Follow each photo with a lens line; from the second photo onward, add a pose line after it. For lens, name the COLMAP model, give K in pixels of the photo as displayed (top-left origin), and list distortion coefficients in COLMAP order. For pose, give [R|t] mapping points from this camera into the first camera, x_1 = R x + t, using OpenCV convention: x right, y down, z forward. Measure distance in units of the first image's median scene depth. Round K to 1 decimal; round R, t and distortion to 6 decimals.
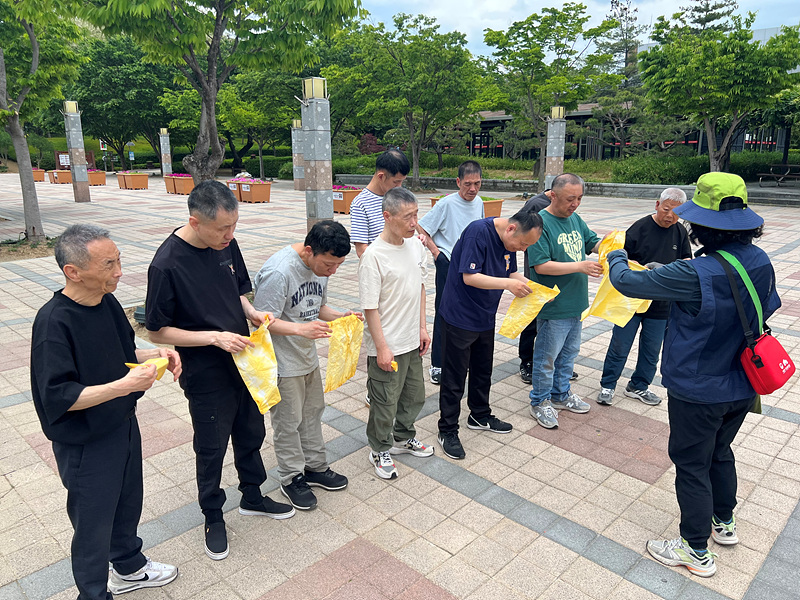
lens RADIAL K [[601.9, 0, 400.0], [0, 601.9, 300.0], [0, 0, 1]] dist [0.043124, 0.000102]
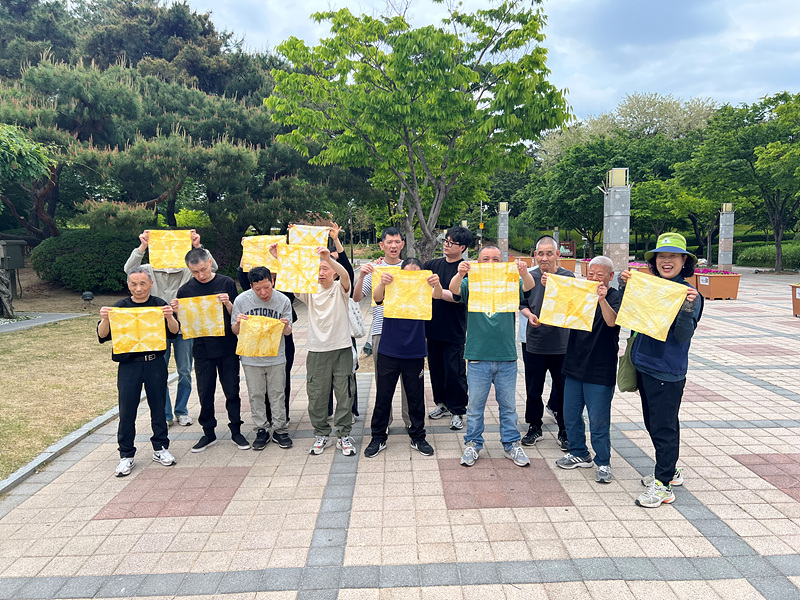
lens RADIAL K [[593.7, 0, 400.0], [0, 593.7, 300.0], [0, 0, 1]] dist [0.001817, 0.000783]
pose [[0.704875, 0.063969, -0.706441, 0.763842], [-0.159850, 0.984632, -0.070336, 0.001943], [0.691085, 0.162503, 0.704268, 0.052257]]
